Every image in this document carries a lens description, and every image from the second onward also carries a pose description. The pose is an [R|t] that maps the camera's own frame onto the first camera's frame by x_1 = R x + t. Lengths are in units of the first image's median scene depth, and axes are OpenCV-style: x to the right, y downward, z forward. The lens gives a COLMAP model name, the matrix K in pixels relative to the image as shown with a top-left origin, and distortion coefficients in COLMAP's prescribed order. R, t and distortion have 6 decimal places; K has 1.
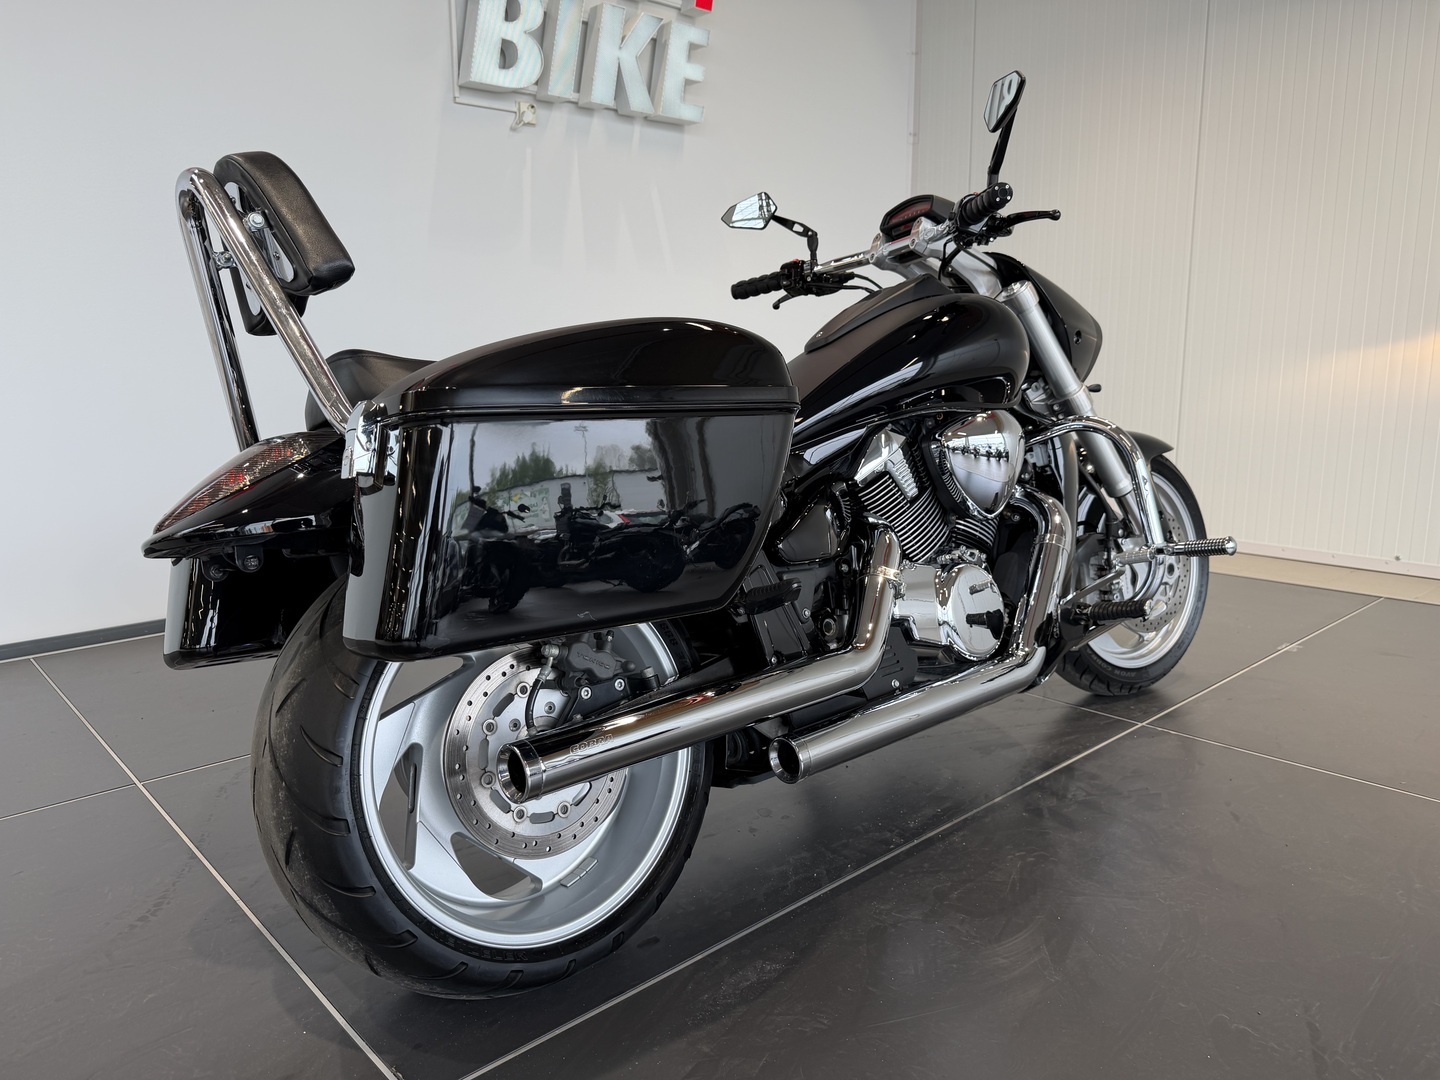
lens RADIAL K [[1035.1, 0, 725.7], [0, 1035.1, 544.7], [0, 0, 1]] dist [0.009547, -0.029943]
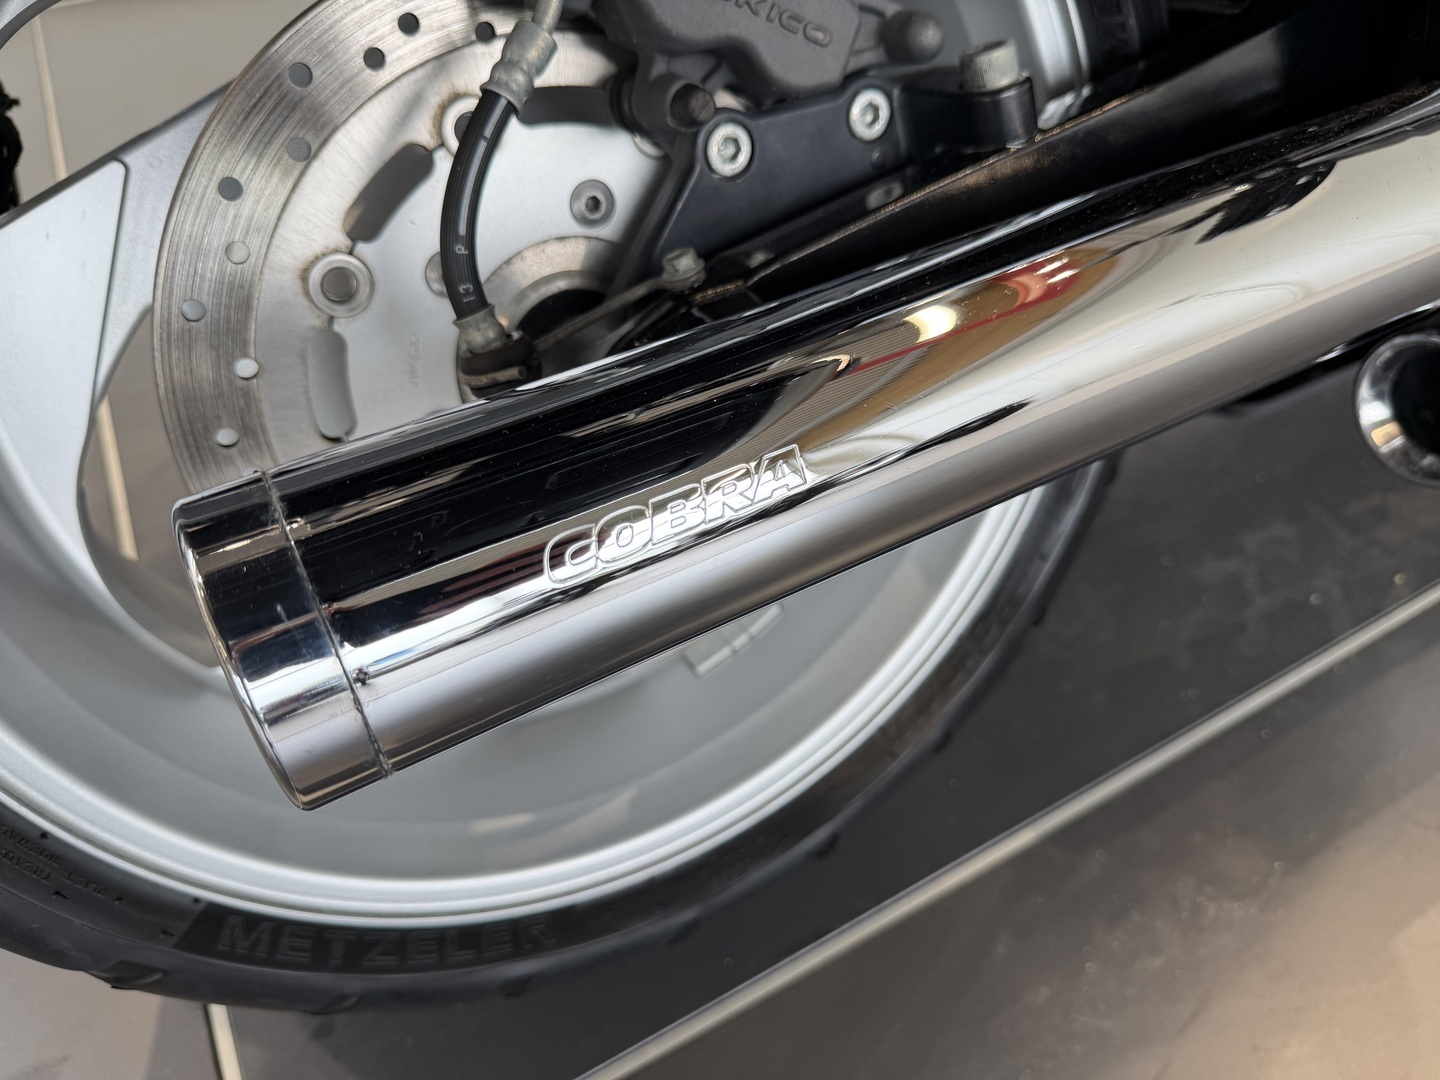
lens RADIAL K [[1035.1, 0, 735.7], [0, 1035.1, 509.1], [0, 0, 1]] dist [0.009547, -0.029943]
pose [[0.973324, 0.113892, -0.199170, -0.059354], [0.004433, 0.858594, 0.512637, 0.071805], [0.229392, -0.499845, 0.835185, 0.595938]]
